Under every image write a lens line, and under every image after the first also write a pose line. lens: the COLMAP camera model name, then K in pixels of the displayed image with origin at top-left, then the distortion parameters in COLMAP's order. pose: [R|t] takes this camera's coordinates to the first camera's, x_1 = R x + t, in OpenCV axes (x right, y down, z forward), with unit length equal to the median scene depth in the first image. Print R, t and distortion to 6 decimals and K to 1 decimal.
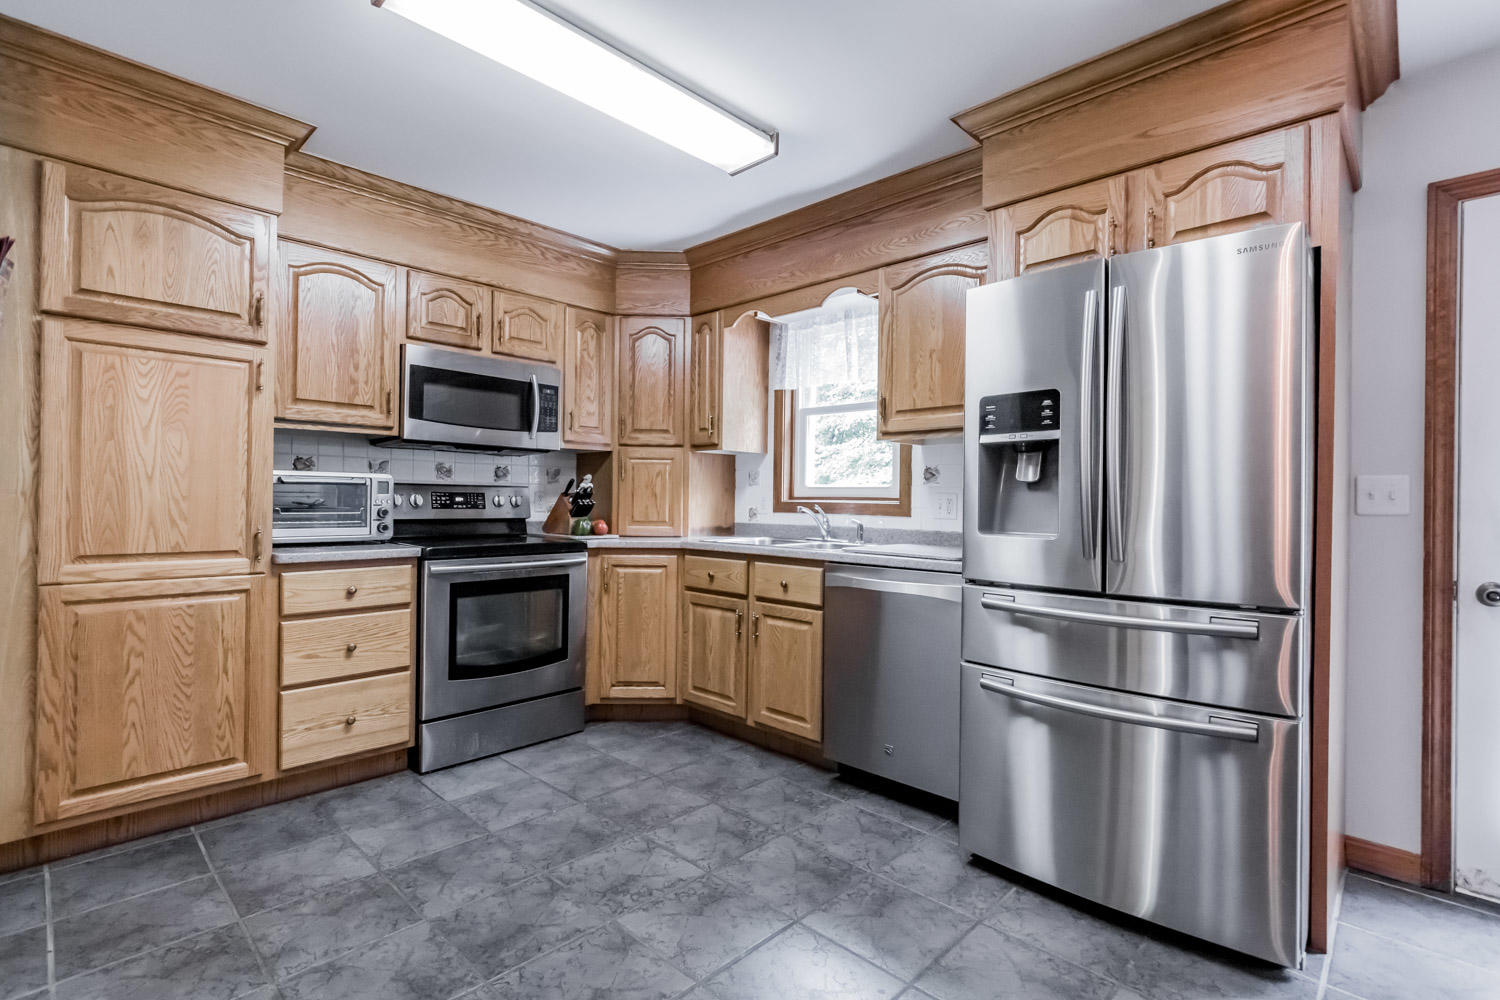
lens RADIAL K [[702.2, 0, 750.0], [0, 702.2, 500.0], [0, 0, 1]] dist [0.000456, -0.000246]
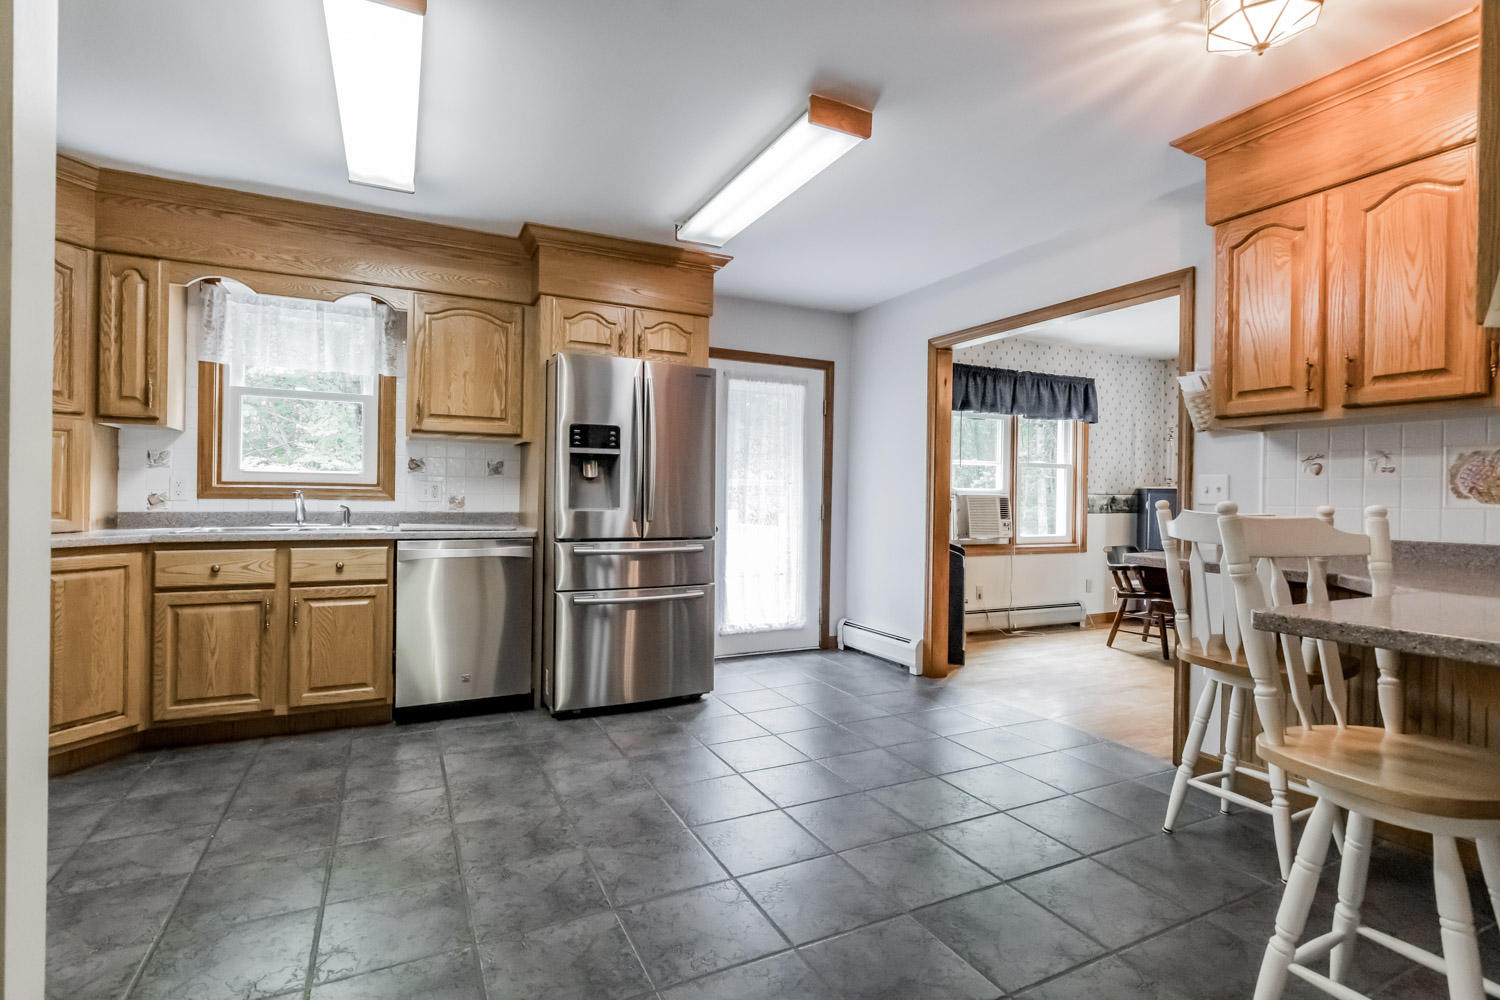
lens RADIAL K [[716.8, 0, 750.0], [0, 716.8, 500.0], [0, 0, 1]] dist [-0.012385, -0.000300]
pose [[0.335820, -0.017468, 0.941764, -0.717339], [-0.010273, 0.999701, 0.022206, -0.009510], [-0.941870, -0.017132, 0.335540, 0.048642]]
